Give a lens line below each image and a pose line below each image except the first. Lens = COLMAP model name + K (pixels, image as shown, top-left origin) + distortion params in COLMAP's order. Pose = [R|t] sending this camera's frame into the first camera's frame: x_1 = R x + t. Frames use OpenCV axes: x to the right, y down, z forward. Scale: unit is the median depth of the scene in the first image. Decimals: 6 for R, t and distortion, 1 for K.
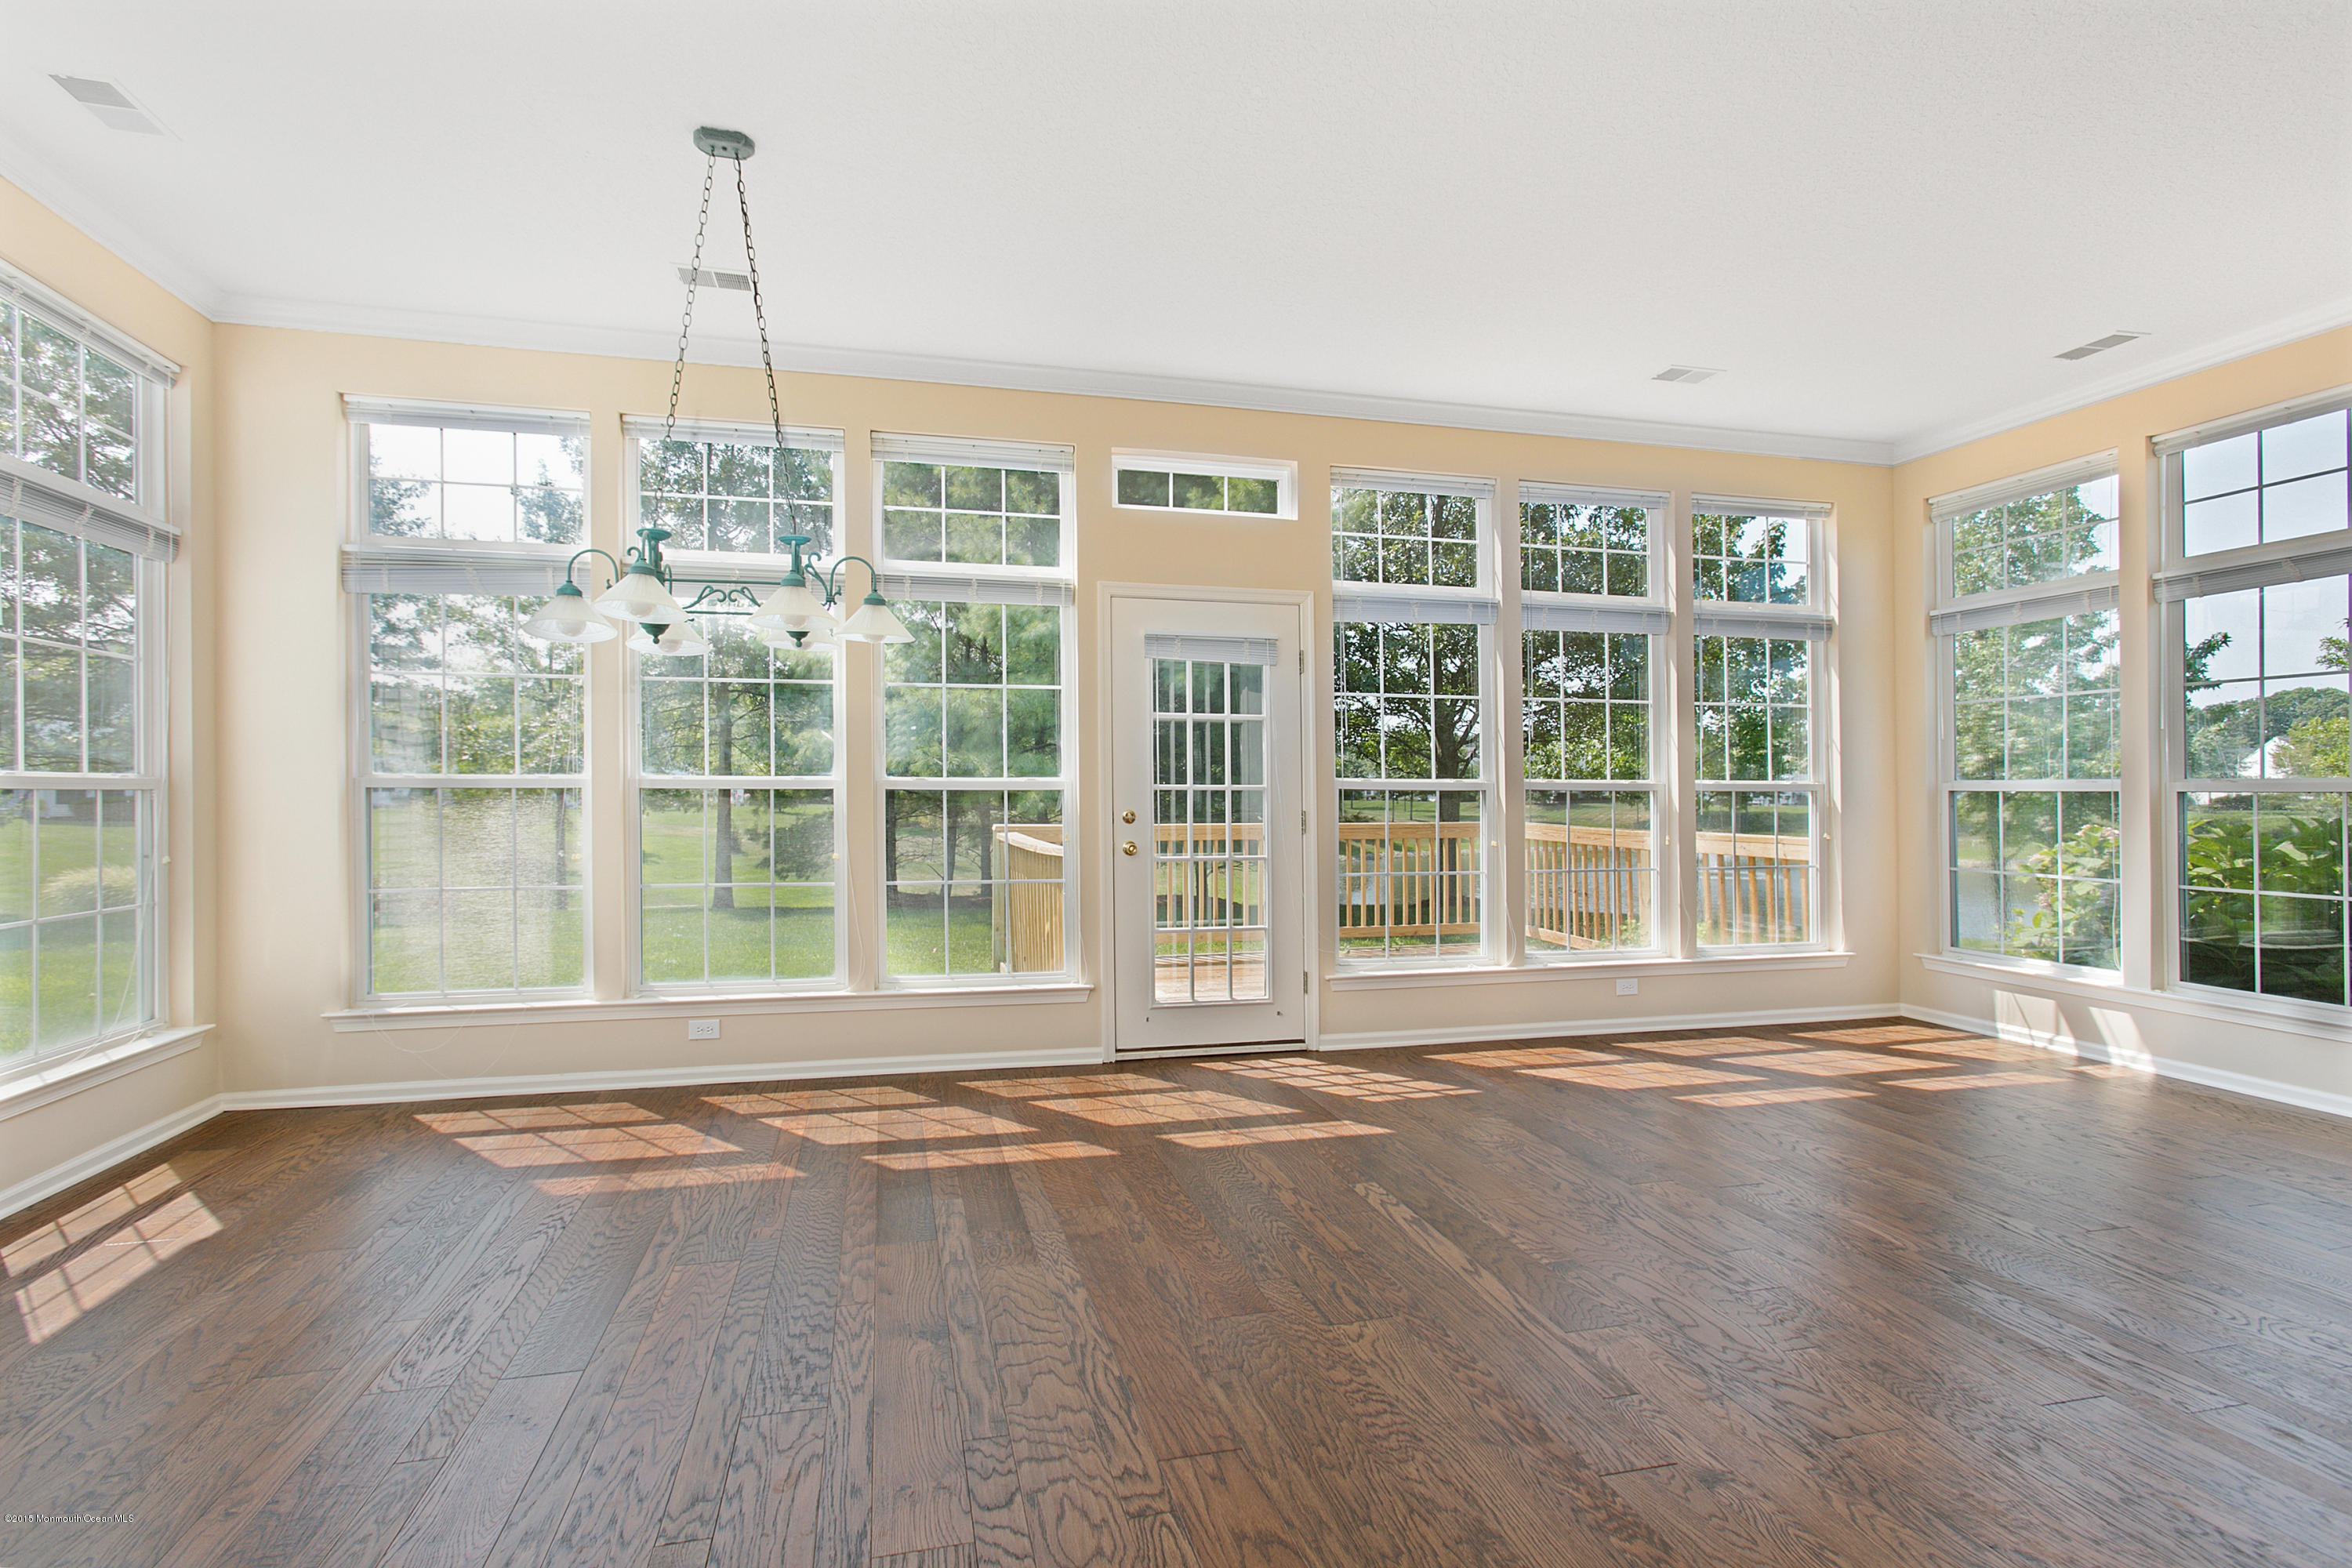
lens RADIAL K [[1080.2, 0, 1166.8], [0, 1080.2, 762.6], [0, 0, 1]] dist [-0.008635, 0.010229]
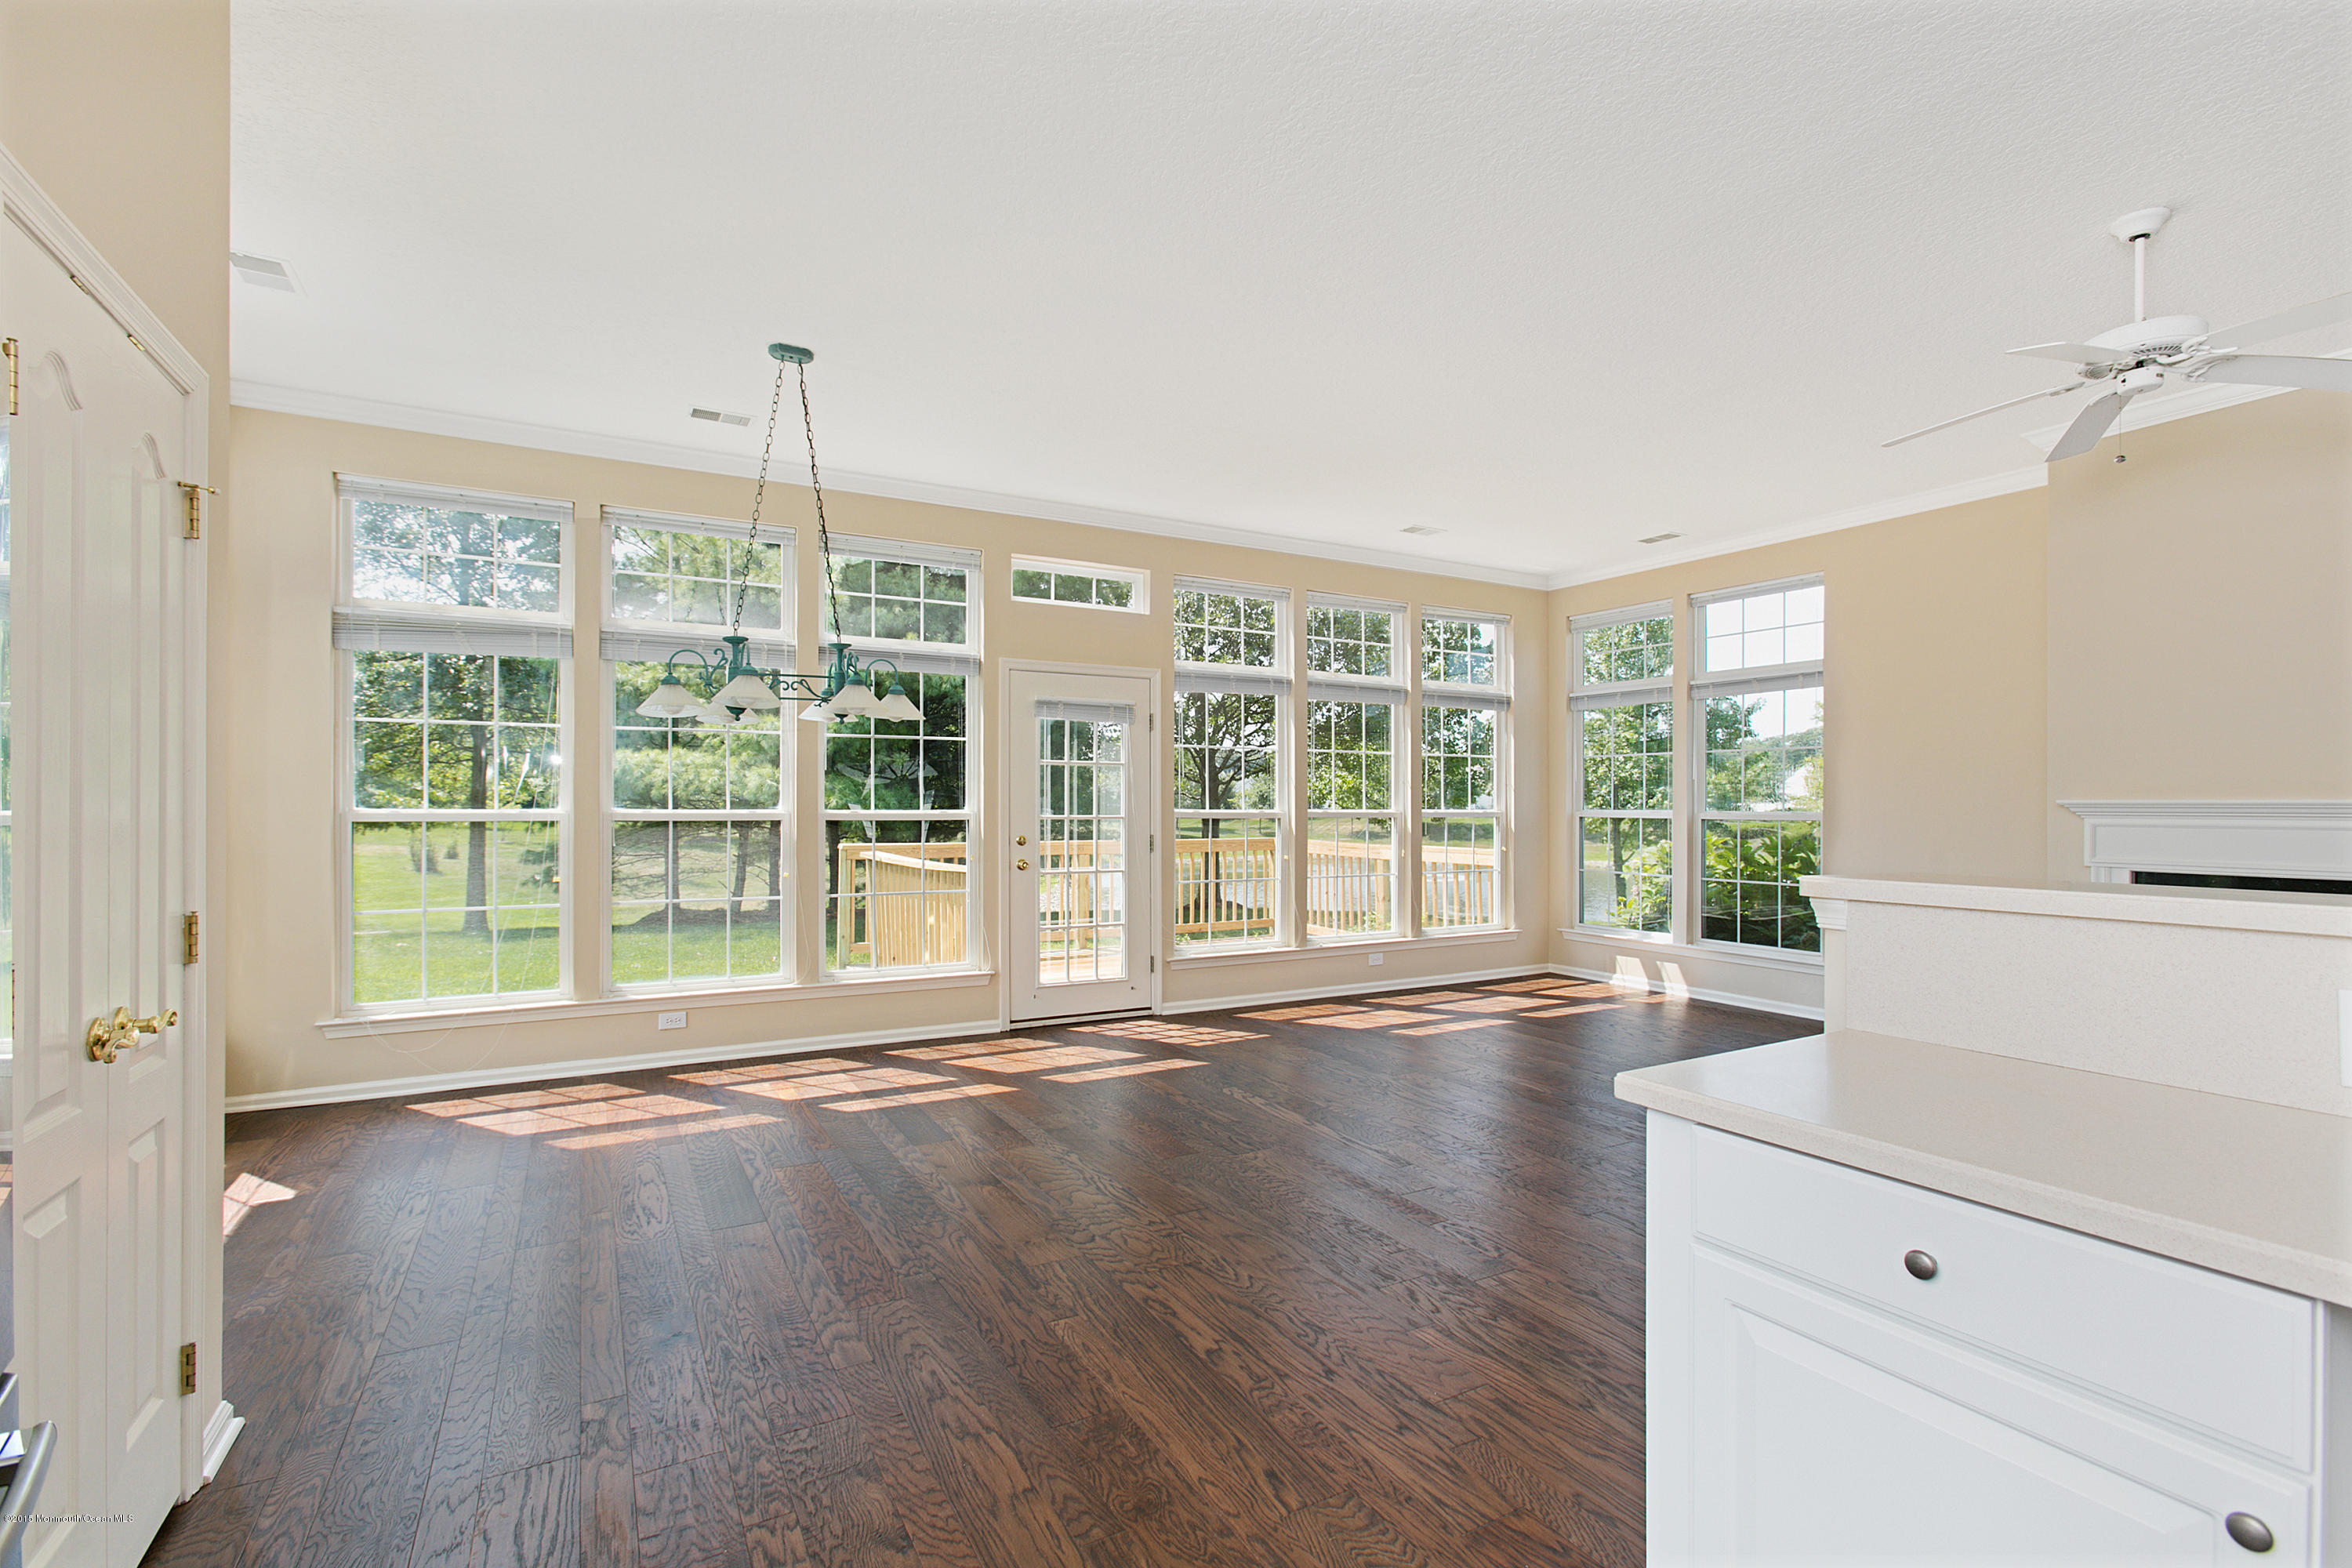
lens RADIAL K [[1068.4, 0, 1176.0], [0, 1068.4, 784.0], [0, 0, 1]] dist [0.001395, 0.000162]
pose [[0.967814, 0.003804, 0.251639, -0.180482], [-0.006158, 0.999944, 0.008570, -0.029446], [-0.251592, -0.009844, 0.967783, -0.282953]]
